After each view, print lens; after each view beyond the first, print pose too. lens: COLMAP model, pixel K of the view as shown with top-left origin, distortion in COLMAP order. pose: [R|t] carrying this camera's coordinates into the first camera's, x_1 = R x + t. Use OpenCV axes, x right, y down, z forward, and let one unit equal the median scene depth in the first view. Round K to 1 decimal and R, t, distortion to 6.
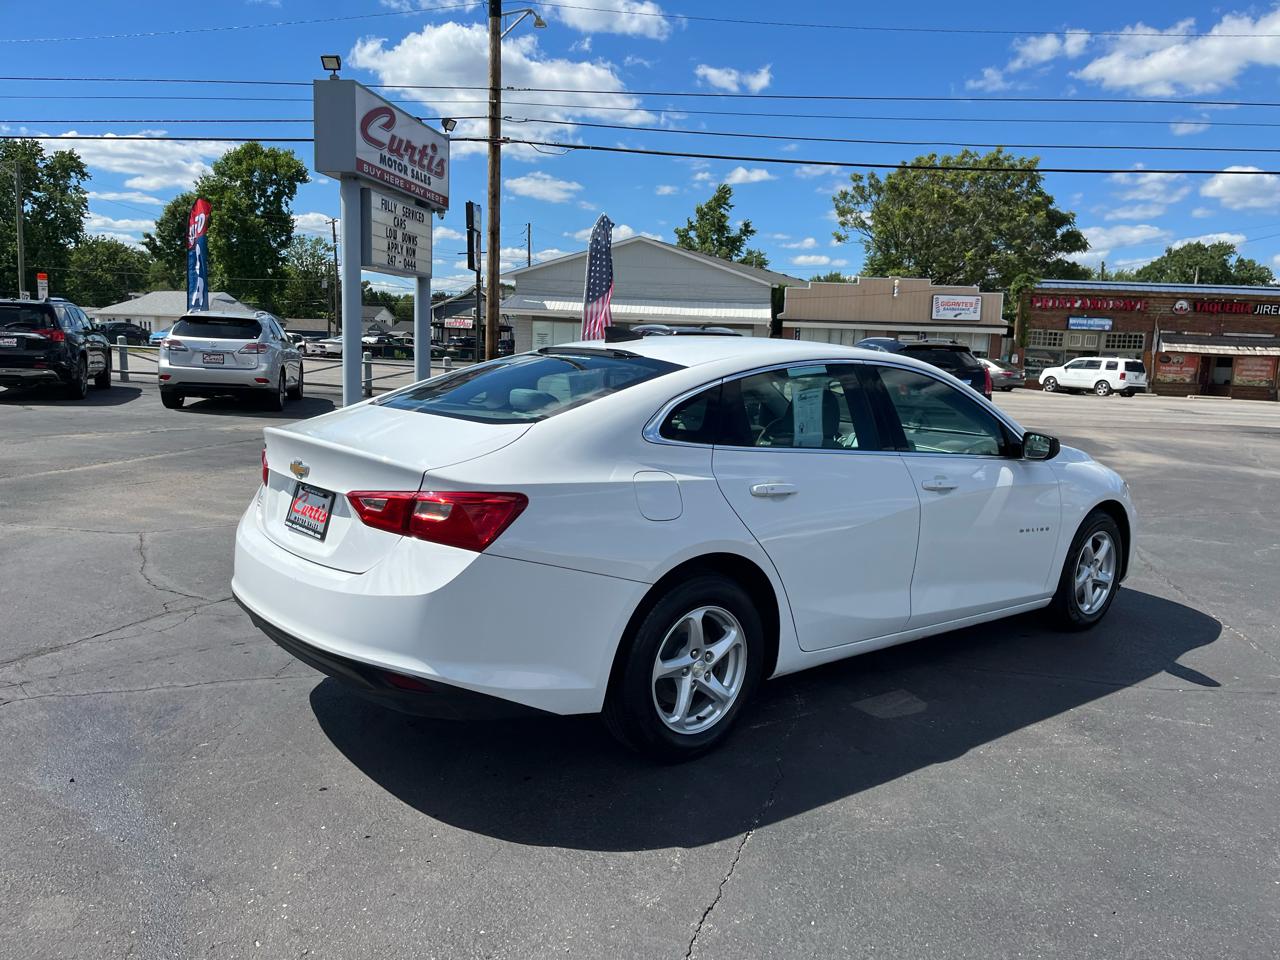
lens RADIAL K [[971.9, 0, 652.2], [0, 971.9, 491.0], [0, 0, 1]] dist [0.073248, -0.096970]
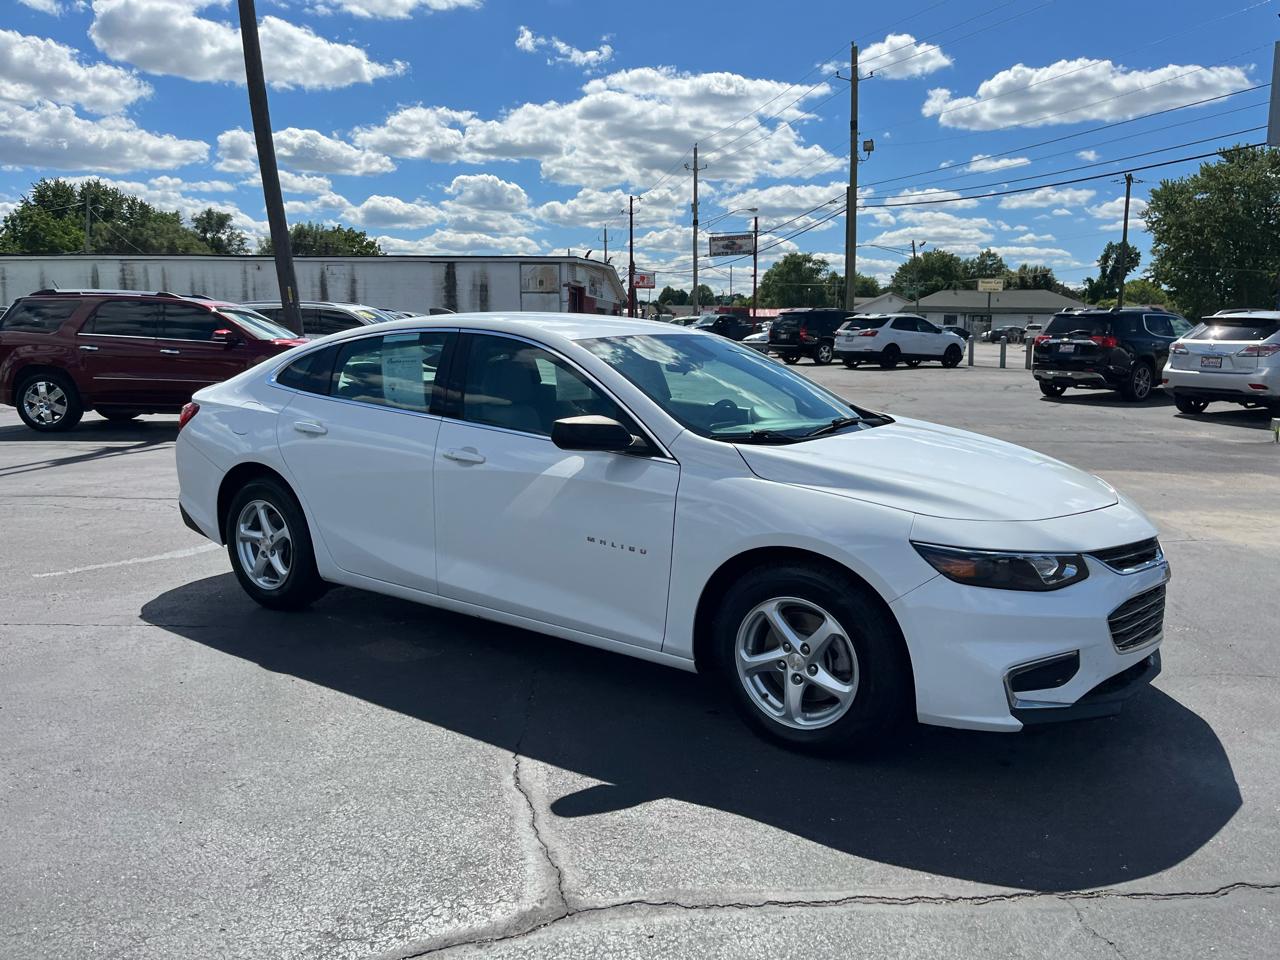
lens RADIAL K [[973.0, 0, 652.3], [0, 973.0, 476.4], [0, 0, 1]] dist [0.053604, -0.063249]
pose [[0.266182, 0.113324, -0.957238, 0.114721], [-0.142336, 0.986800, 0.077244, -0.007896], [0.953356, 0.115688, 0.278798, 0.082704]]
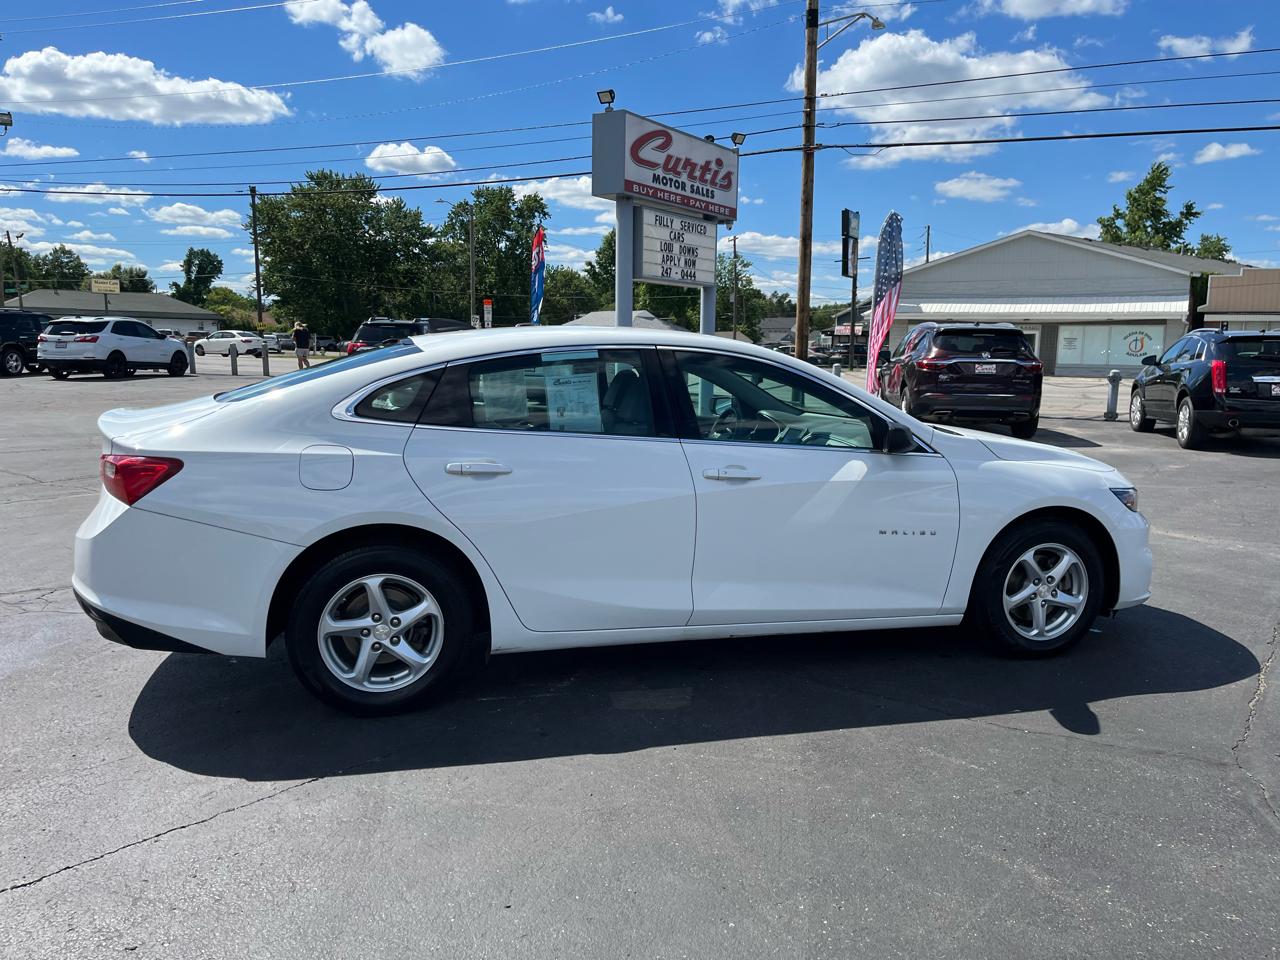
lens RADIAL K [[971.9, 0, 653.0], [0, 971.9, 473.3], [0, 0, 1]] dist [0.073248, -0.096970]
pose [[0.911116, 0.031035, -0.410979, 0.055422], [-0.041660, 0.998989, -0.016919, 0.001043], [0.410038, 0.032537, 0.911488, 0.010064]]
